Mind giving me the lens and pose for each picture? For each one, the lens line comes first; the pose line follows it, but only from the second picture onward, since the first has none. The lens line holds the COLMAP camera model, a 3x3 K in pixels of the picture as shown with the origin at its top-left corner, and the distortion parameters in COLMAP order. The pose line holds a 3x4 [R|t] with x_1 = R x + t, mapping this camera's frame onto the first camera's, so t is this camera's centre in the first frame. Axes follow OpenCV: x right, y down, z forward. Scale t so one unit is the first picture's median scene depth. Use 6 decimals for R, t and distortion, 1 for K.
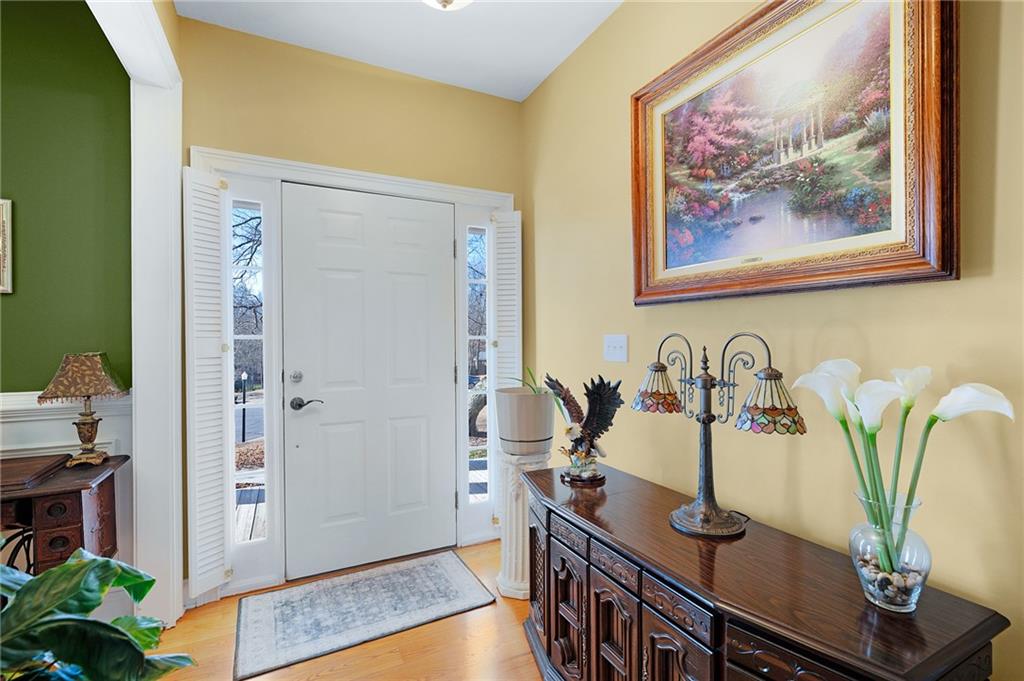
lens RADIAL K [[466.5, 0, 520.0], [0, 466.5, 338.5], [0, 0, 1]] dist [0.004059, -0.001284]
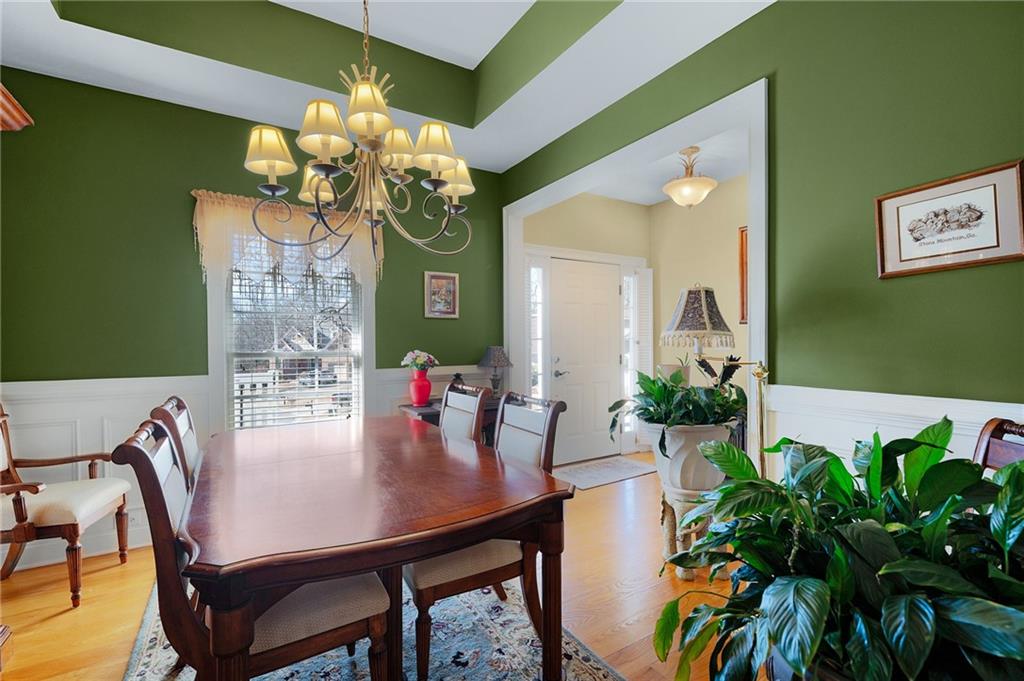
lens RADIAL K [[466.5, 0, 510.5], [0, 466.5, 345.0], [0, 0, 1]] dist [0.004059, -0.001284]
pose [[0.995850, -0.004181, 0.090919, -0.843262], [0.003494, 0.999964, 0.007711, 0.006914], [-0.090948, -0.007361, 0.995828, -0.890537]]
